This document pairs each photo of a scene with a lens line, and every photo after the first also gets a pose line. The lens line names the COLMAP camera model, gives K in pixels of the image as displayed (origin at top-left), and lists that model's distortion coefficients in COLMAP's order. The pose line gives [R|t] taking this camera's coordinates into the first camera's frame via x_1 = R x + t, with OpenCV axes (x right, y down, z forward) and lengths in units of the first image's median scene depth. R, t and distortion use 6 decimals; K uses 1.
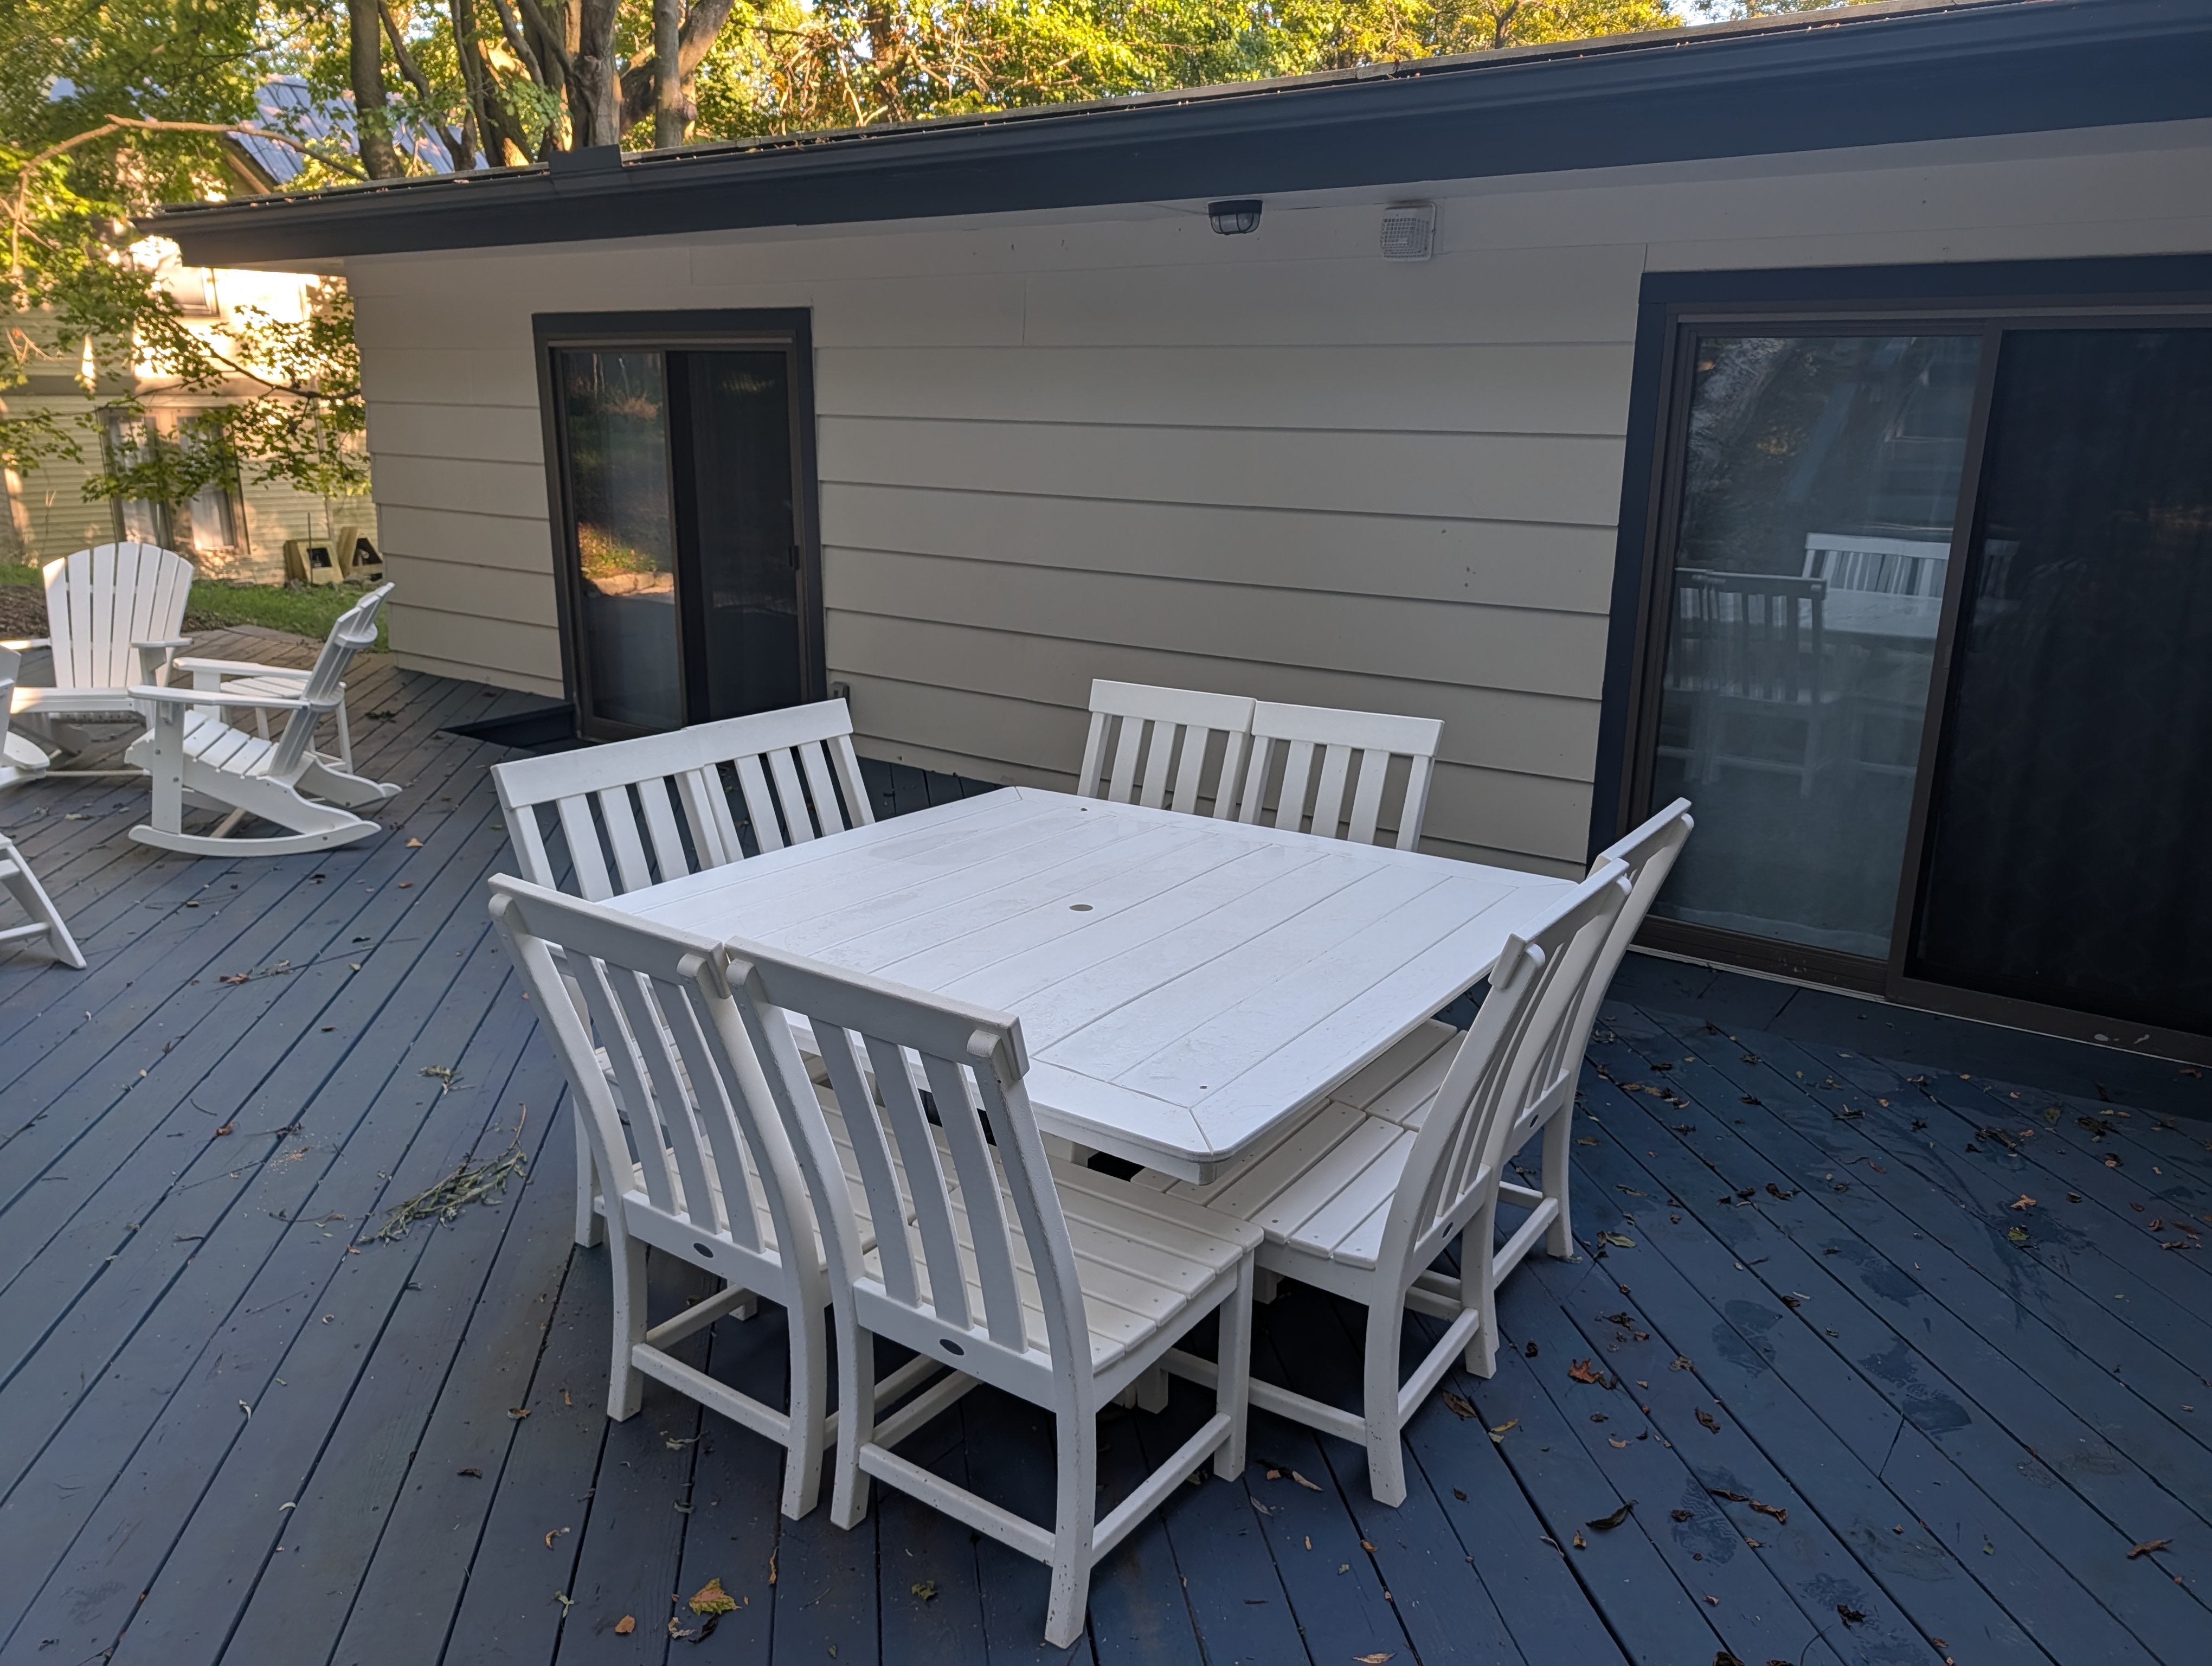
lens RADIAL K [[1557.7, 0, 1093.4], [0, 1557.7, 829.9], [0, 0, 1]] dist [0.024996, -0.022673]
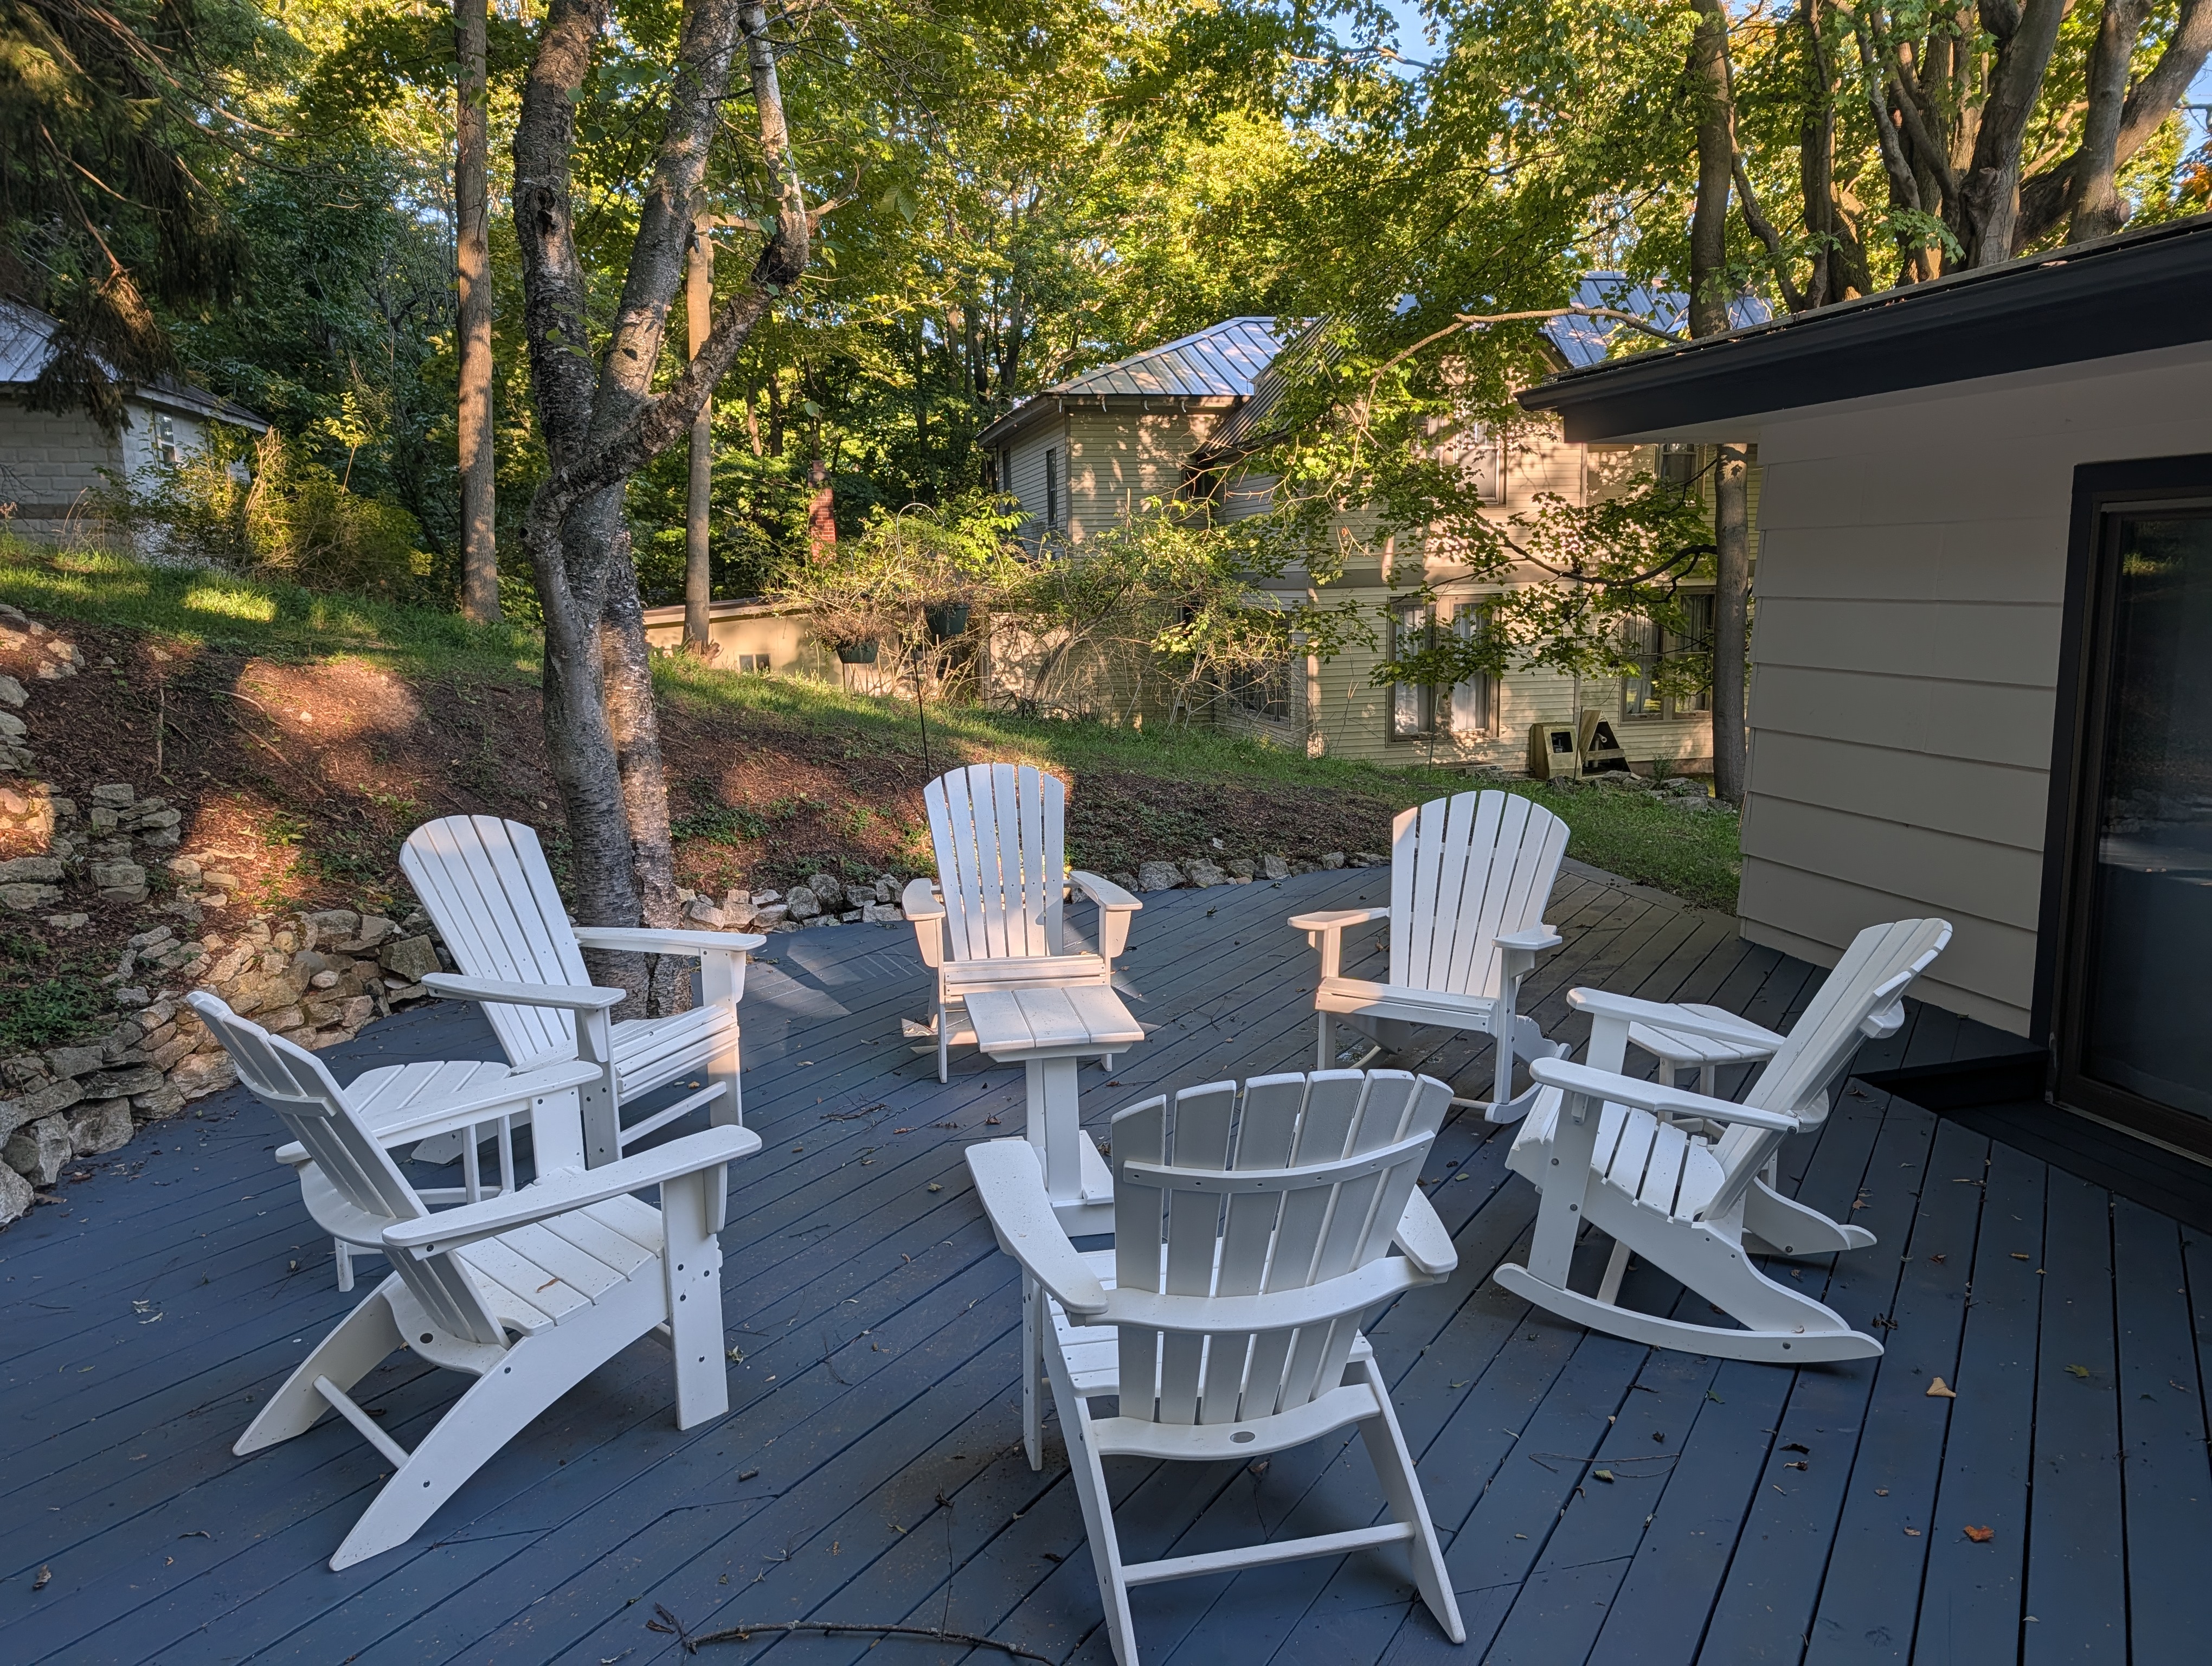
lens RADIAL K [[1557.7, 0, 1093.4], [0, 1557.7, 829.9], [0, 0, 1]] dist [0.024996, -0.022673]
pose [[0.753344, 0.079952, -0.652749, -0.103536], [-0.147959, 0.987740, -0.049777, -0.038545], [0.640766, 0.134079, 0.755937, 0.117616]]
